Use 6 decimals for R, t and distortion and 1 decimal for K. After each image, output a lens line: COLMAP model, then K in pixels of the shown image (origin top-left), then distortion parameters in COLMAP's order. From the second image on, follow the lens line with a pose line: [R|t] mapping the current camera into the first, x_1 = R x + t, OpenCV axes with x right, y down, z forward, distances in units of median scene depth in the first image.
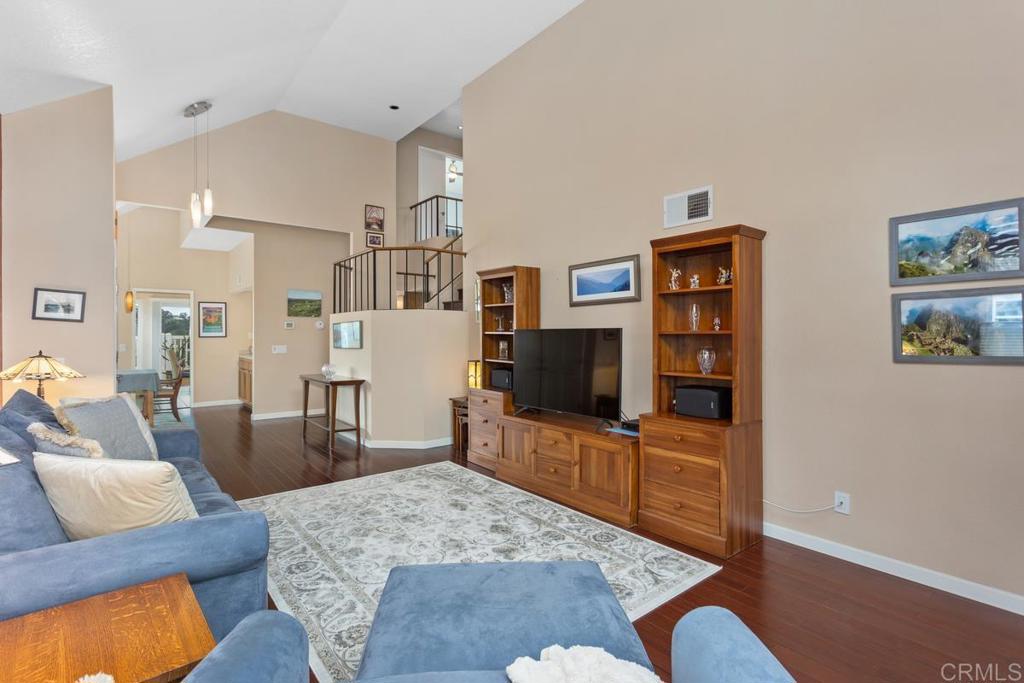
lens RADIAL K [[488.0, 0, 510.4], [0, 488.0, 334.6], [0, 0, 1]] dist [-0.000670, 0.000088]
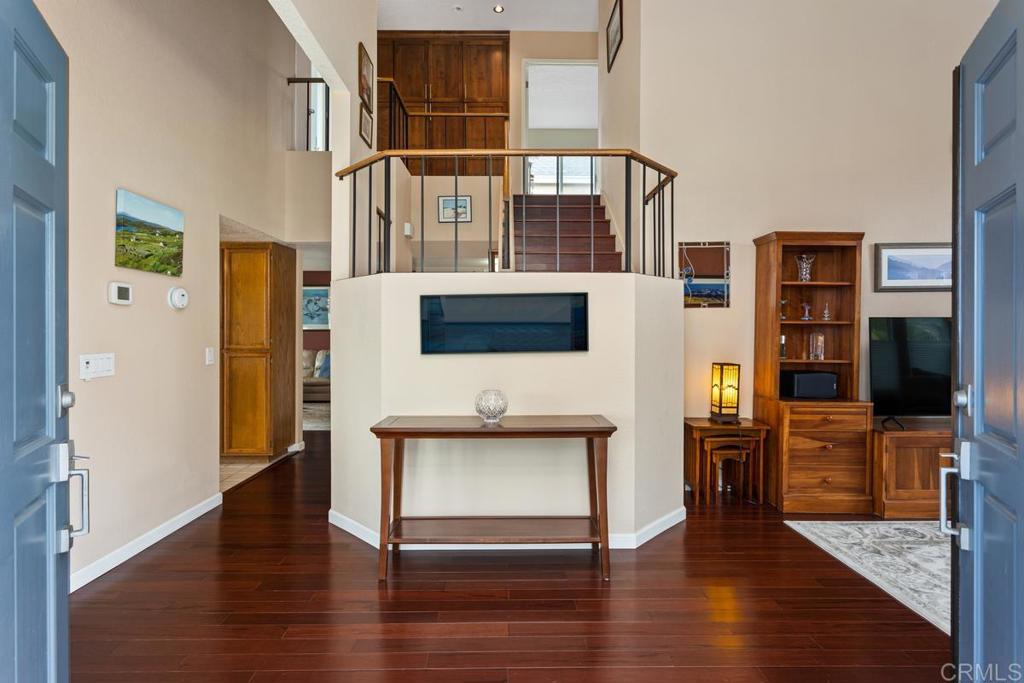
lens RADIAL K [[505.2, 0, 516.8], [0, 505.2, 333.2], [0, 0, 1]] dist [-0.003409, -0.000166]
pose [[0.612927, -0.000706, 0.790140, -0.563874], [0.000531, 1.000000, 0.000482, 0.008189], [-0.790140, 0.000124, 0.612927, 0.570827]]
